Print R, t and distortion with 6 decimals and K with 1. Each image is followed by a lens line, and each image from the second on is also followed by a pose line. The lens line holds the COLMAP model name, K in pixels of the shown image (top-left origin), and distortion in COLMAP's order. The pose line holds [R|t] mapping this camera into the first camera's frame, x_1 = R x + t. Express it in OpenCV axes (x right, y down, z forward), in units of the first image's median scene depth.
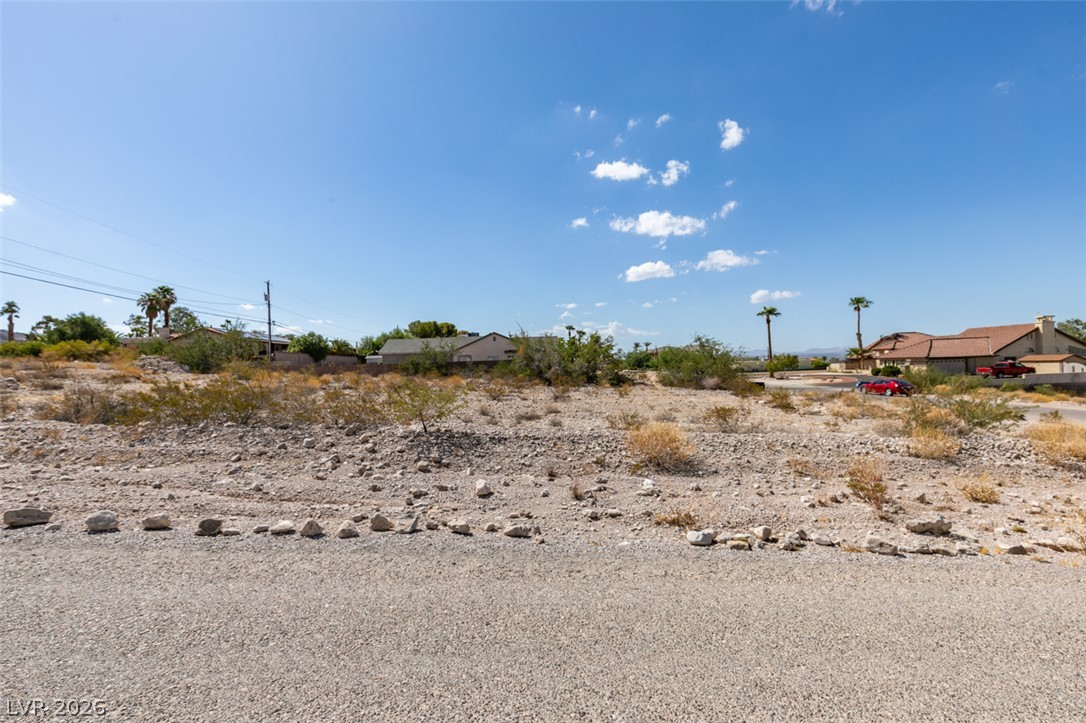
lens RADIAL K [[495.1, 0, 540.3], [0, 495.1, 316.2], [0, 0, 1]] dist [0.000593, -0.000069]
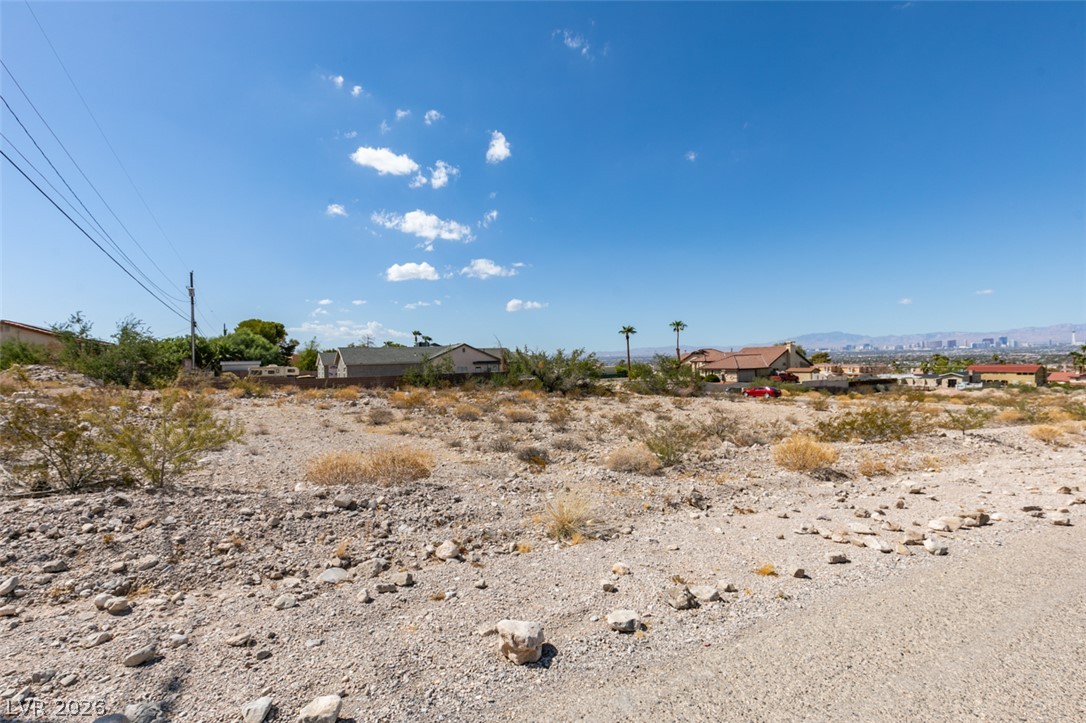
lens RADIAL K [[513.1, 0, 497.4], [0, 513.1, 364.7], [0, 0, 1]] dist [0.002703, -0.000295]
pose [[0.886556, 0.005662, 0.462586, -0.107562], [-0.051293, 0.994963, 0.086126, -0.004132], [-0.459768, -0.100083, 0.882381, 0.005587]]
